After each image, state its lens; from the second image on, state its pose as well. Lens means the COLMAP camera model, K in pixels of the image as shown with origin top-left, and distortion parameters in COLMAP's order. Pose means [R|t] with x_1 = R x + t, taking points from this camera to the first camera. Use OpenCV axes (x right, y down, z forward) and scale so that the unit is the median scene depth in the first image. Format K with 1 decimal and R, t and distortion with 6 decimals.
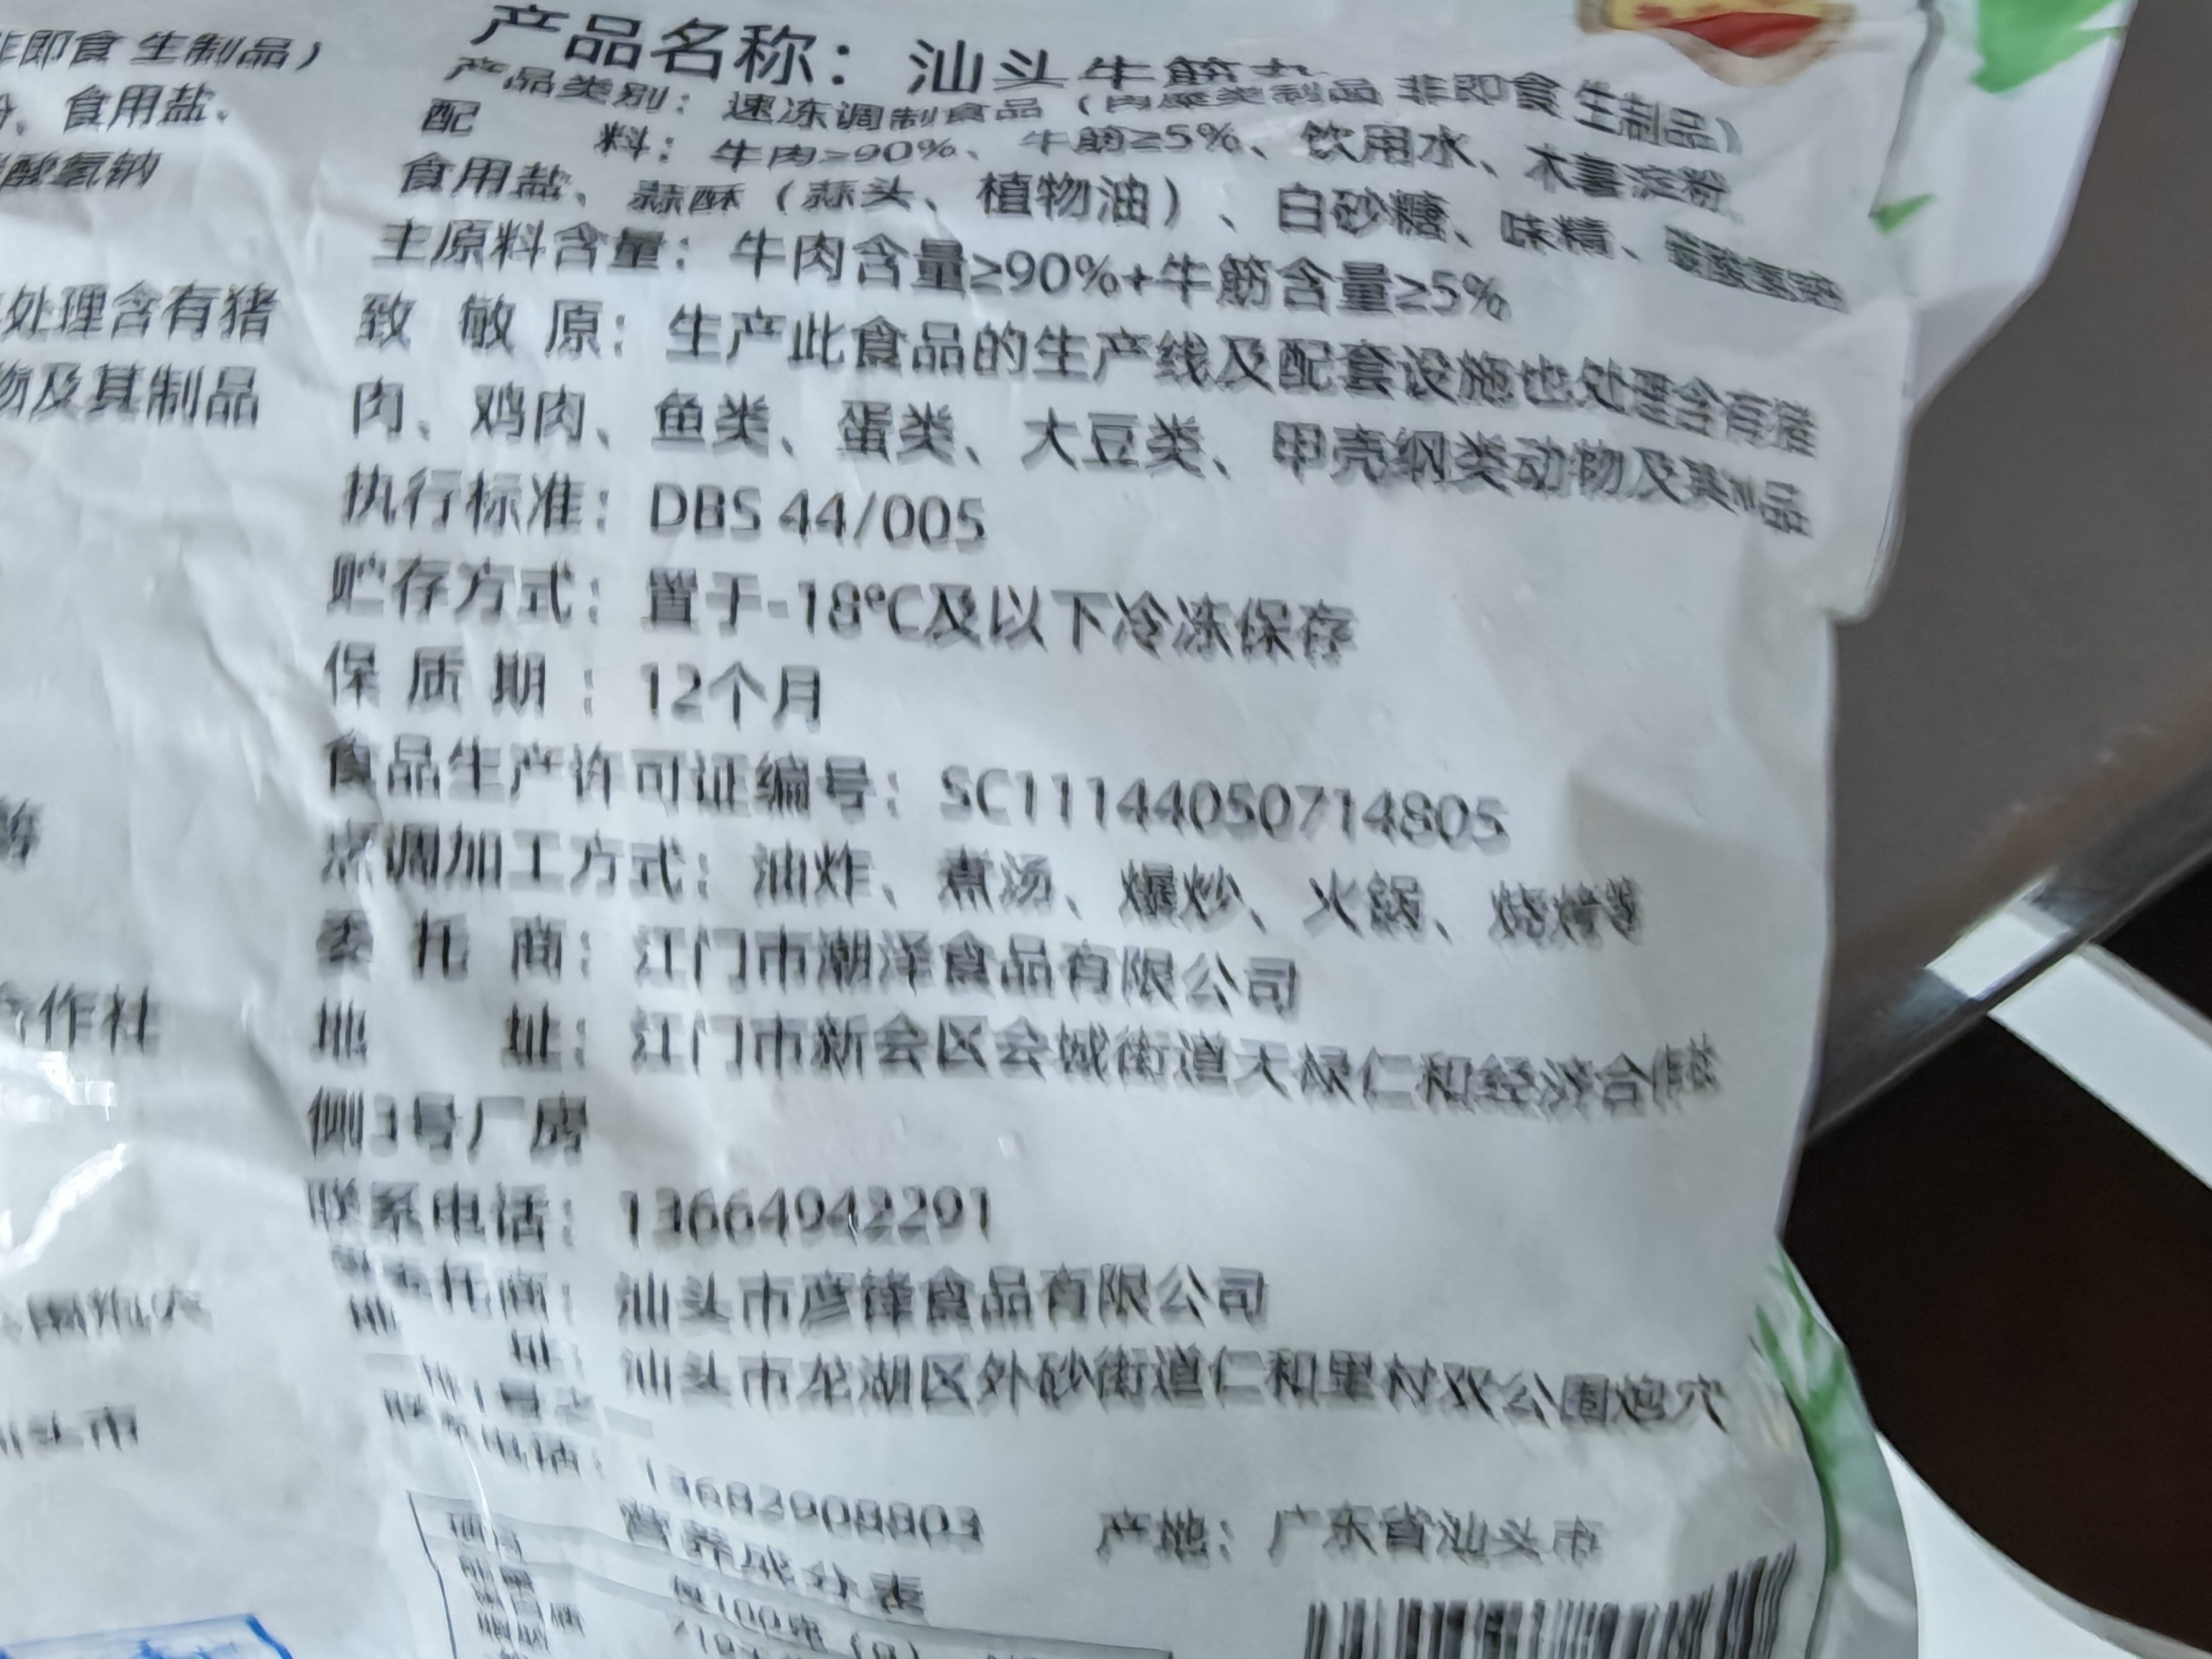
lens RADIAL K [[1495.6, 0, 1098.7], [0, 1495.6, 775.9], [0, 0, 1]] dist [-0.002055, 0.002614]
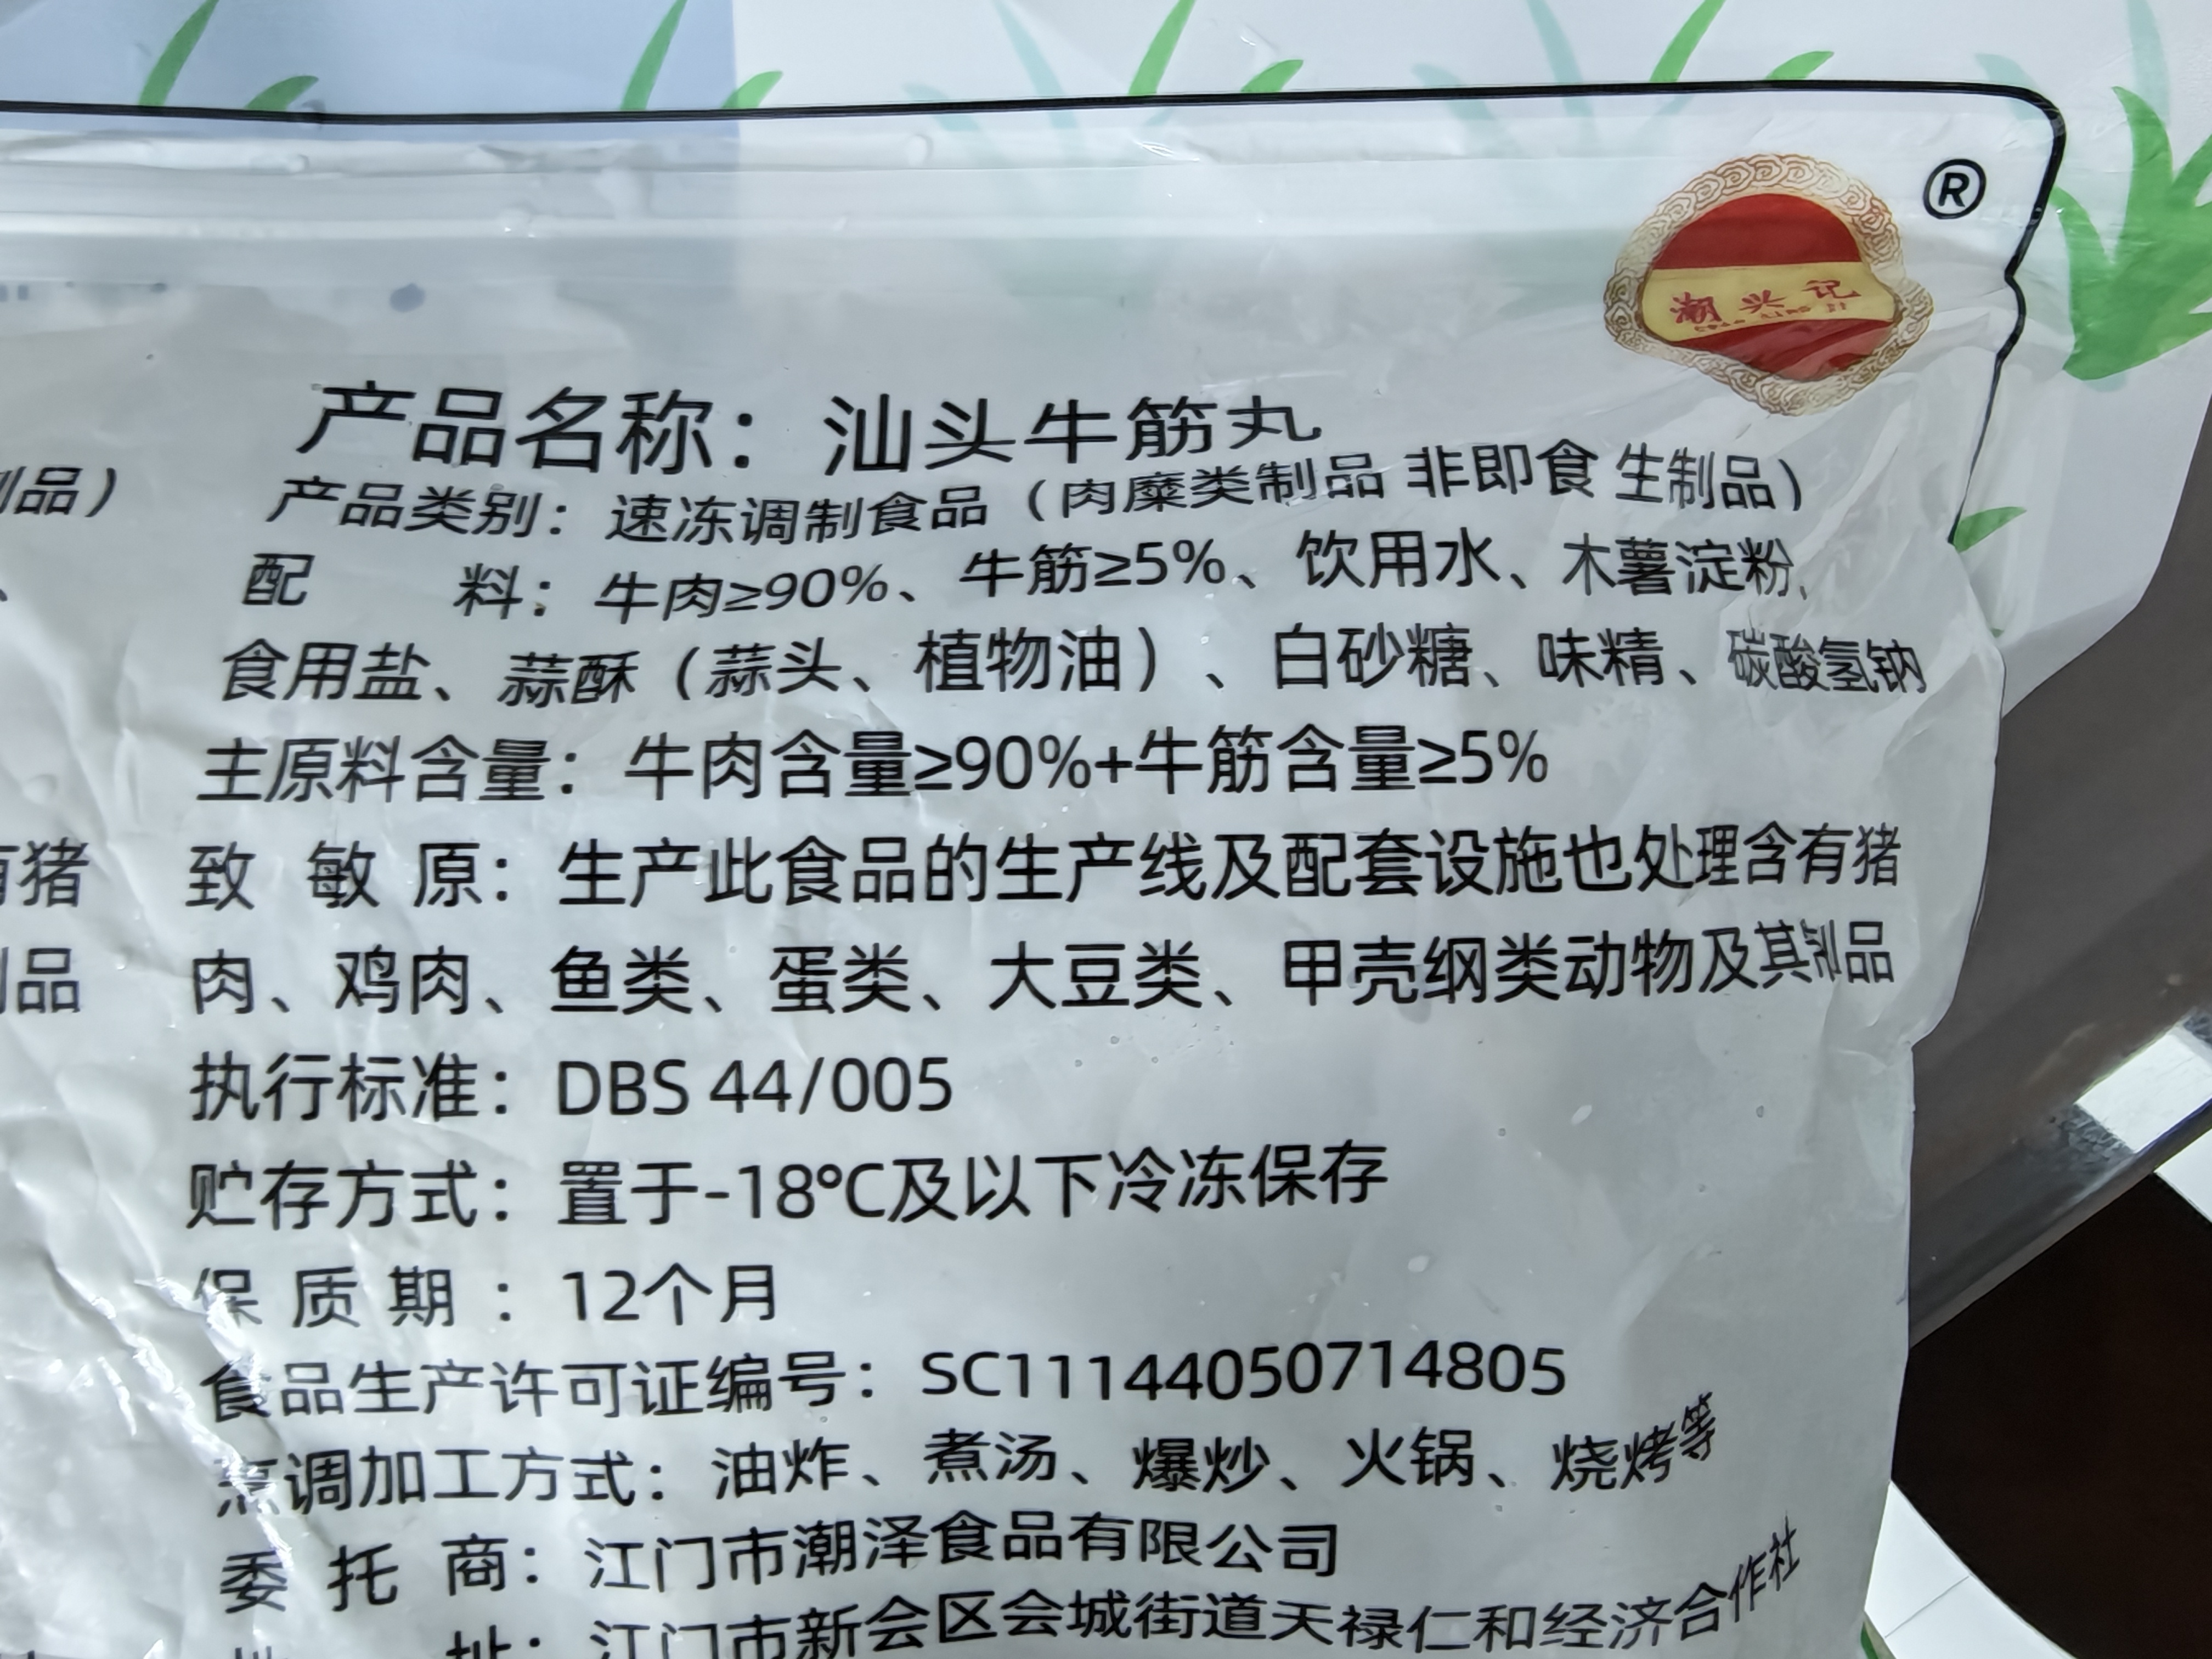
lens RADIAL K [[1495.6, 0, 1106.7], [0, 1495.6, 830.5], [0, 0, 1]] dist [-0.002055, 0.002614]
pose [[0.998173, -0.058800, 0.013918, 0.008661], [0.057228, 0.993869, 0.094603, -0.377688], [-0.019395, -0.093633, 0.995418, 0.157513]]
